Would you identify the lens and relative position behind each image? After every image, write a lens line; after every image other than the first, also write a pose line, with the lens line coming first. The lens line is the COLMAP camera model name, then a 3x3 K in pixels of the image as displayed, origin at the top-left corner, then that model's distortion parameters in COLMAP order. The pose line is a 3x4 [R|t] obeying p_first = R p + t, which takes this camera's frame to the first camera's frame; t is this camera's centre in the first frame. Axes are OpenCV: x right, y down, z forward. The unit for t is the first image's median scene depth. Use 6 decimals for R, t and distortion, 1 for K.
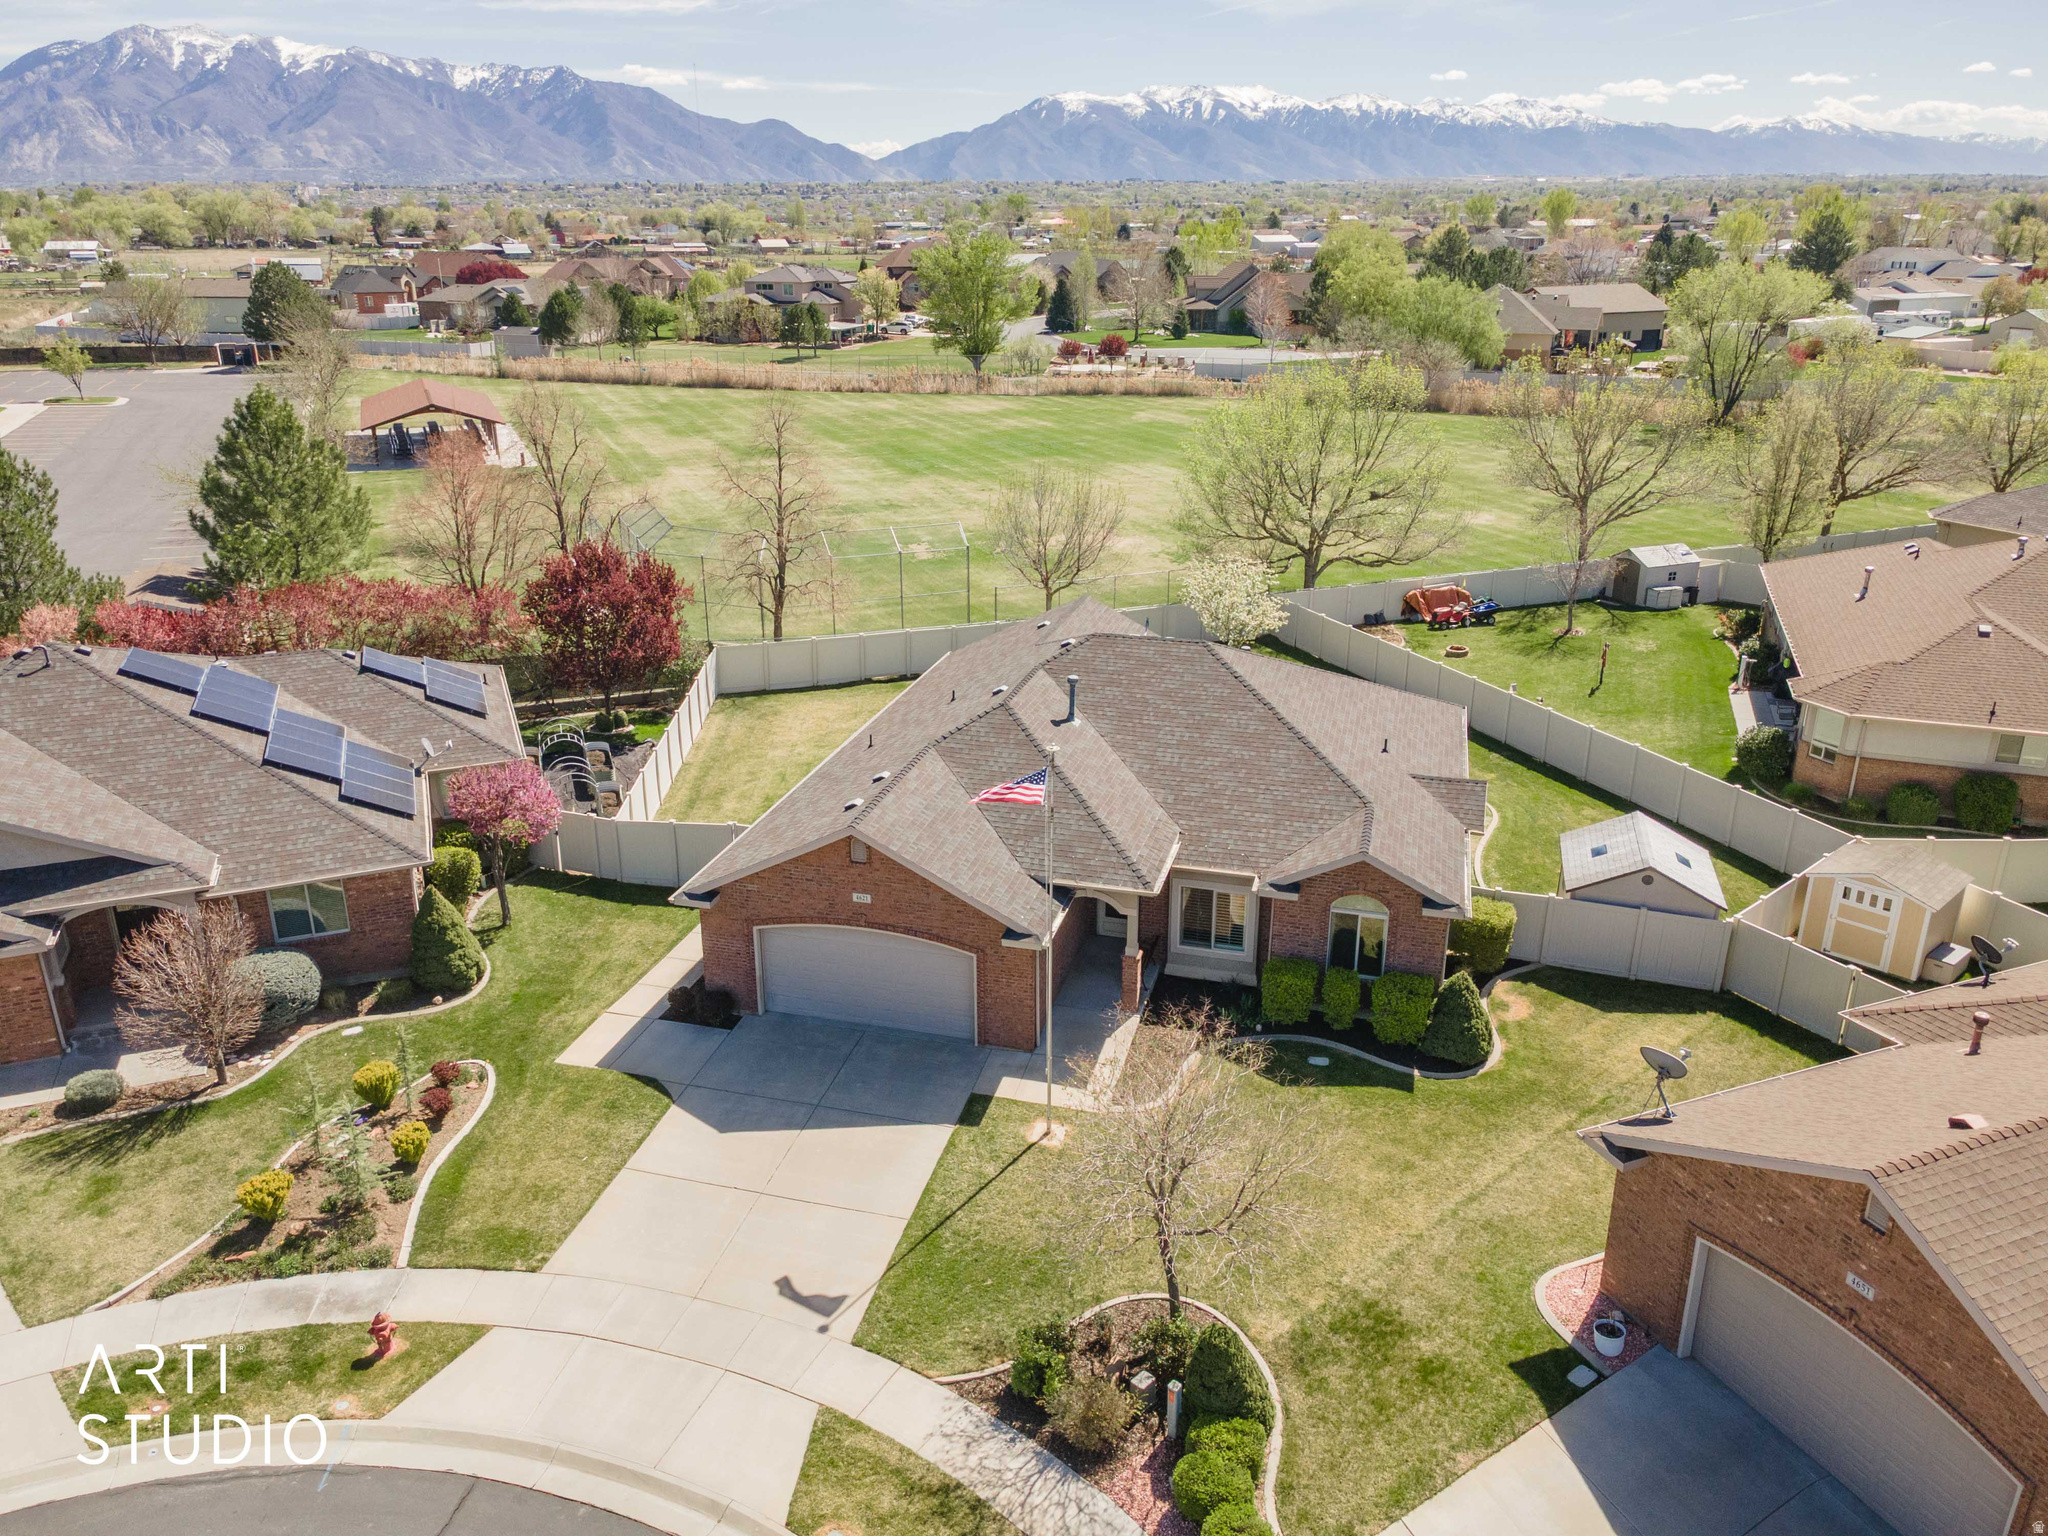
lens RADIAL K [[1497.4, 0, 1012.3], [0, 1497.4, 759.6], [0, 0, 1]] dist [0.002700, 0.077539]
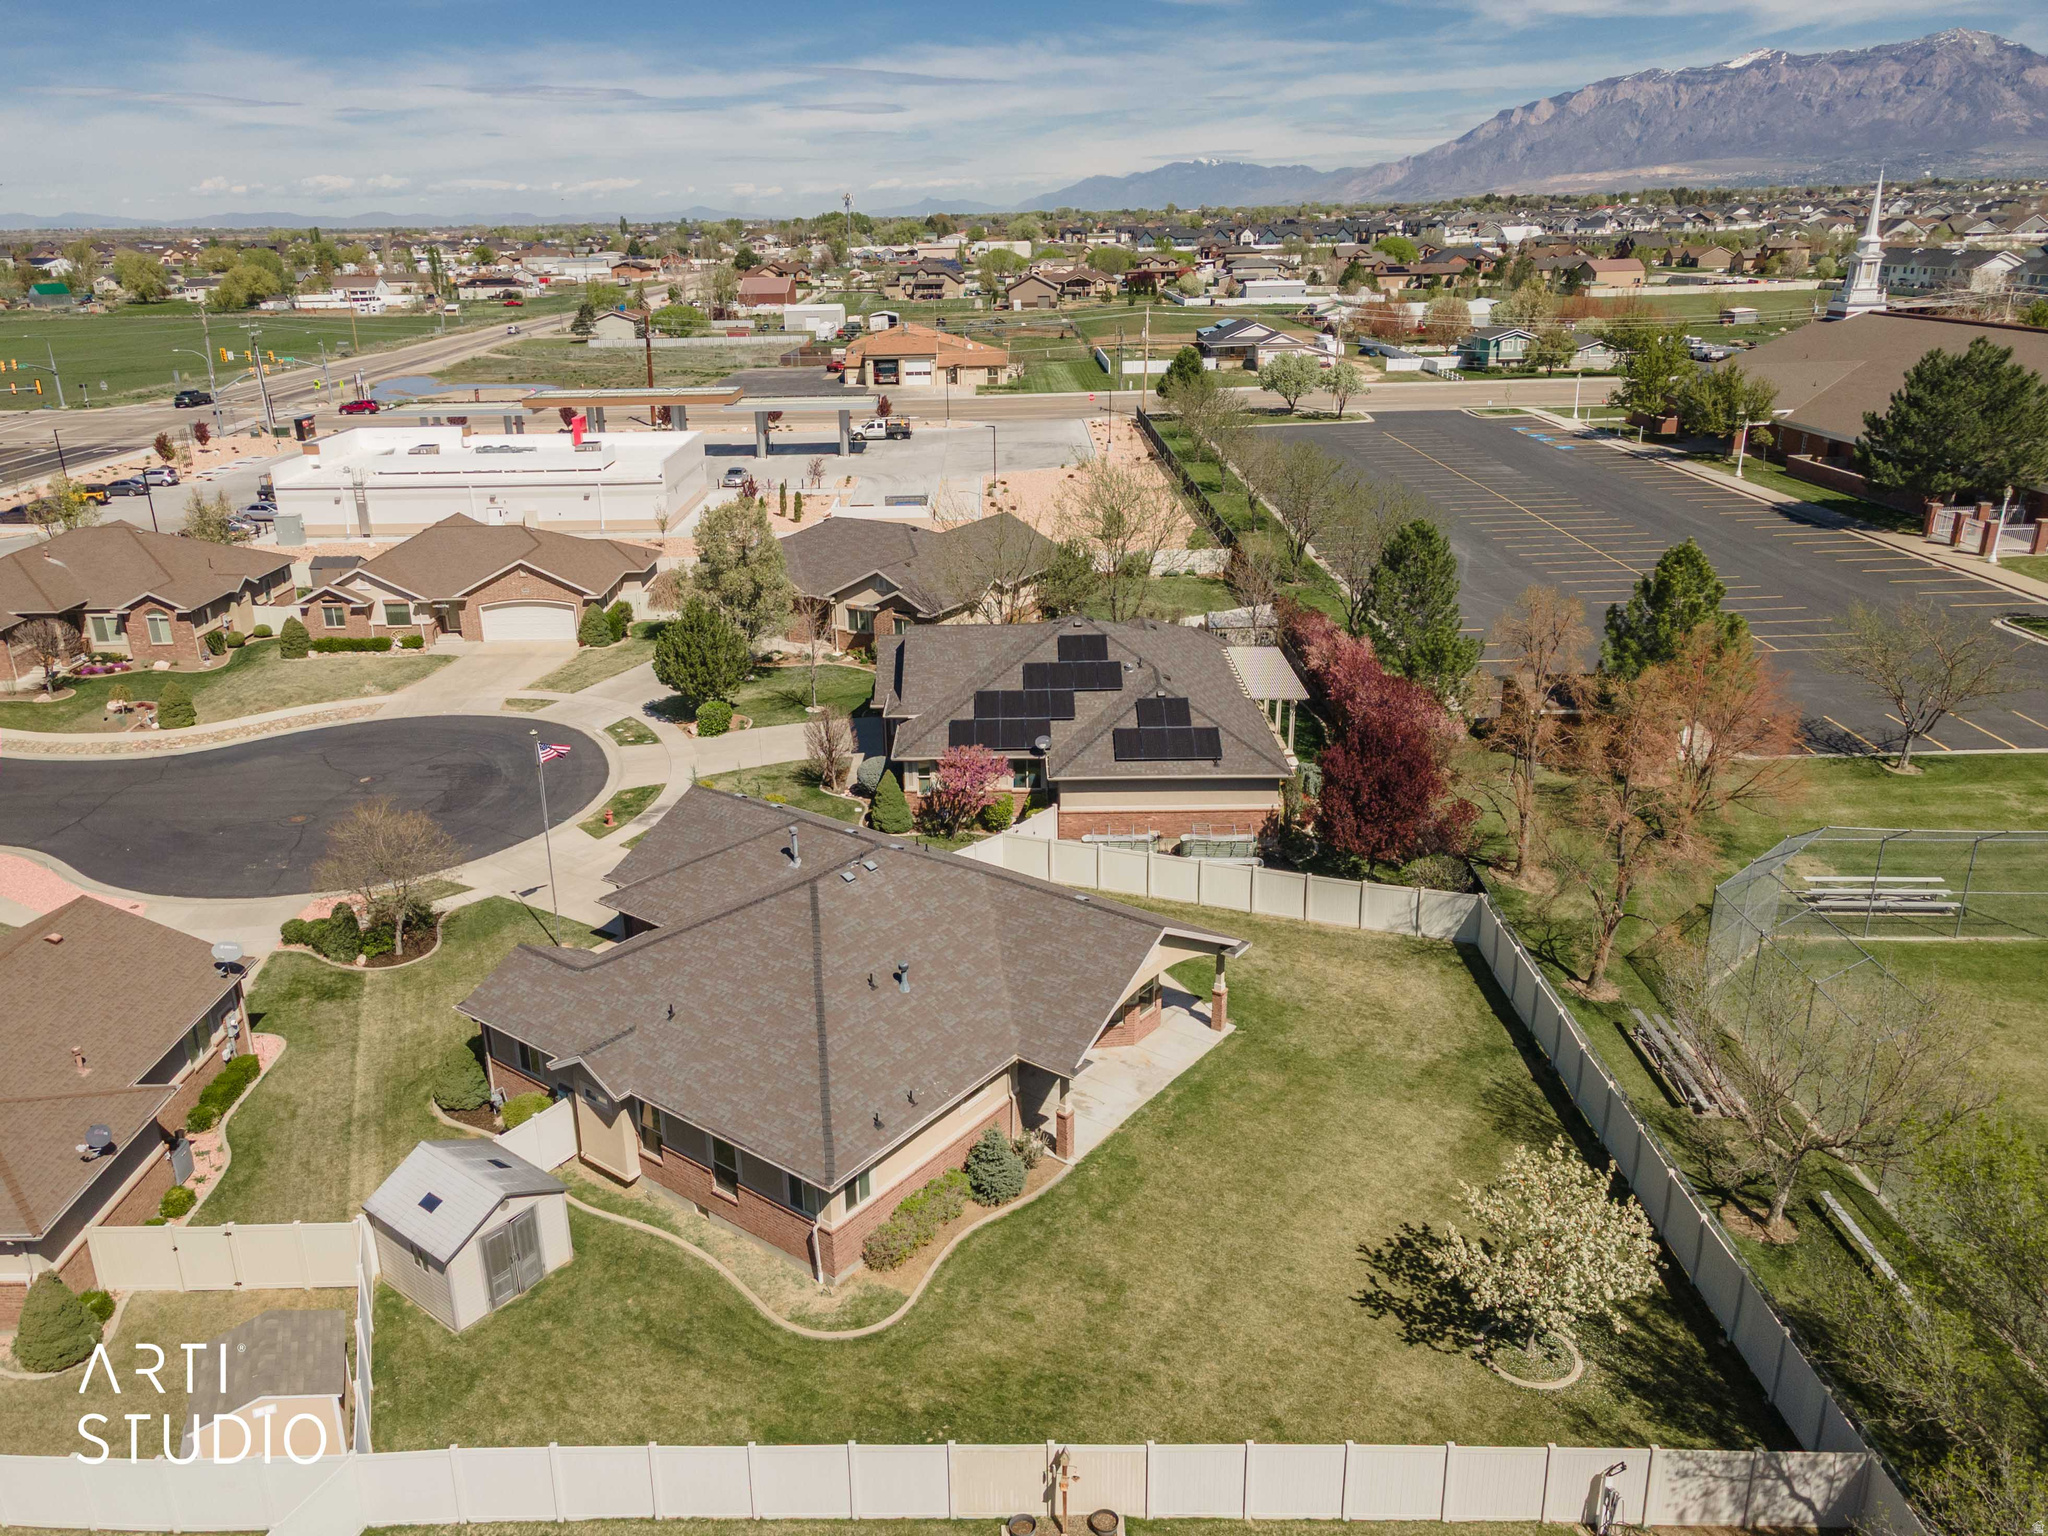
lens RADIAL K [[1521.1, 0, 977.2], [0, 1521.1, 768.5], [0, 0, 1]] dist [0.021984, 0.060020]
pose [[-0.381527, 0.330233, -0.863356, 1.250382], [-0.295828, 0.841261, 0.452511, -0.843923], [0.875742, 0.428050, -0.223272, 1.640459]]
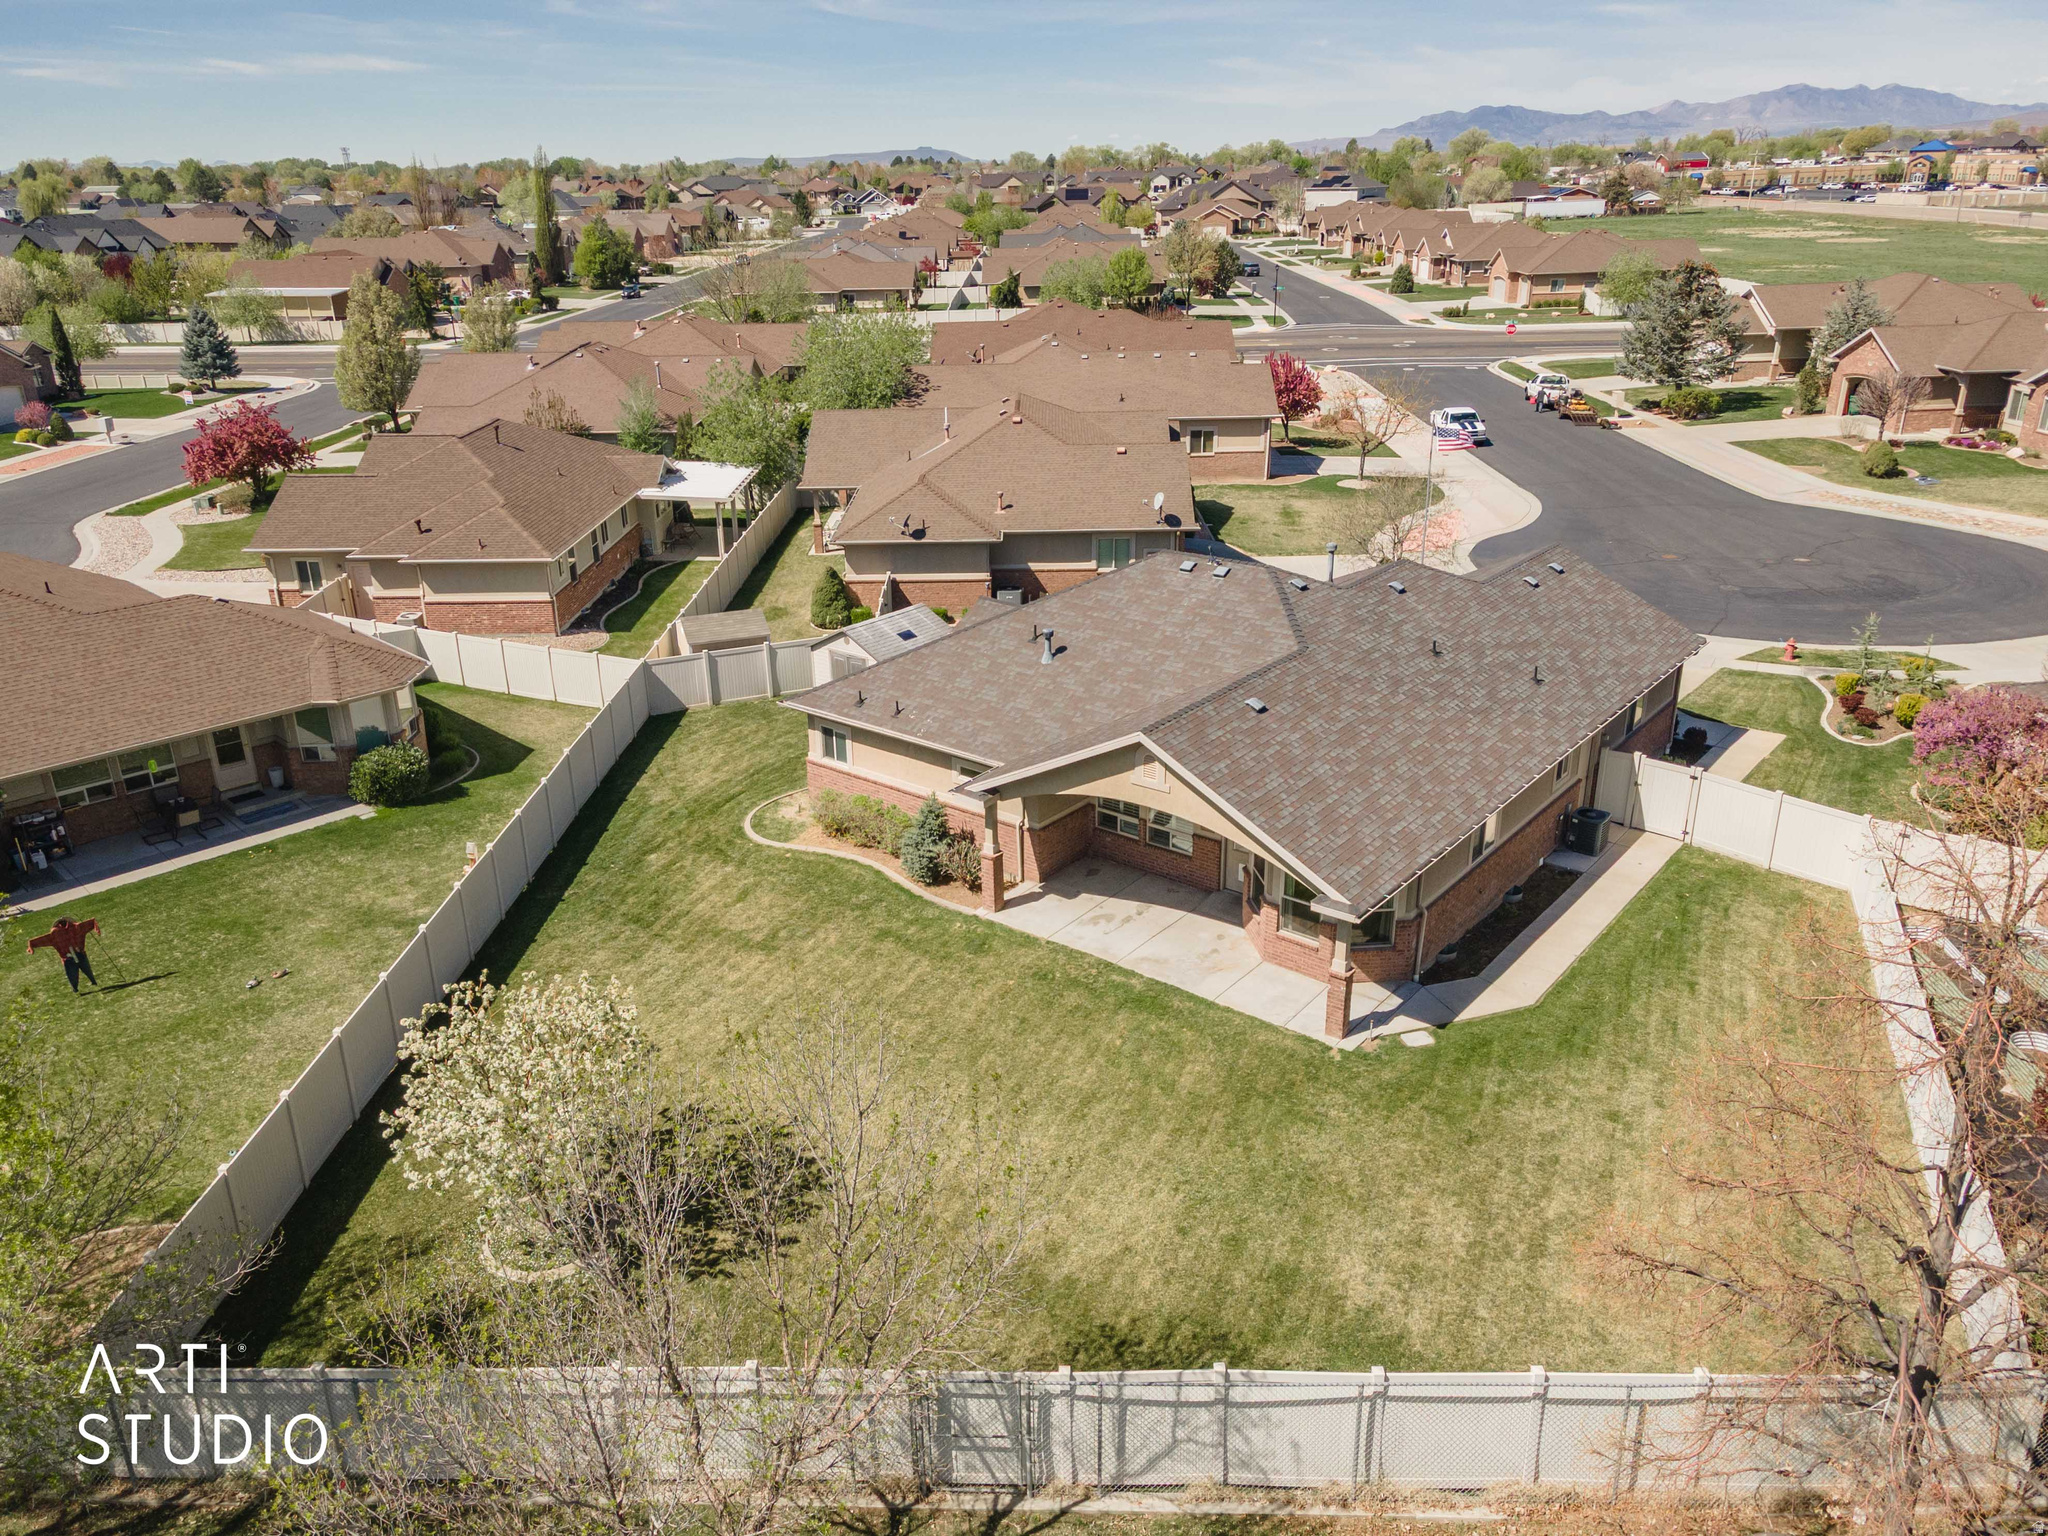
lens RADIAL K [[1521.1, 0, 977.2], [0, 1521.1, 768.5], [0, 0, 1]] dist [0.021984, 0.060020]
pose [[-0.910480, -0.129213, 0.392849, -0.197482], [0.167324, 0.753612, 0.635667, -0.754324], [-0.378192, 0.644495, -0.664528, 2.210334]]
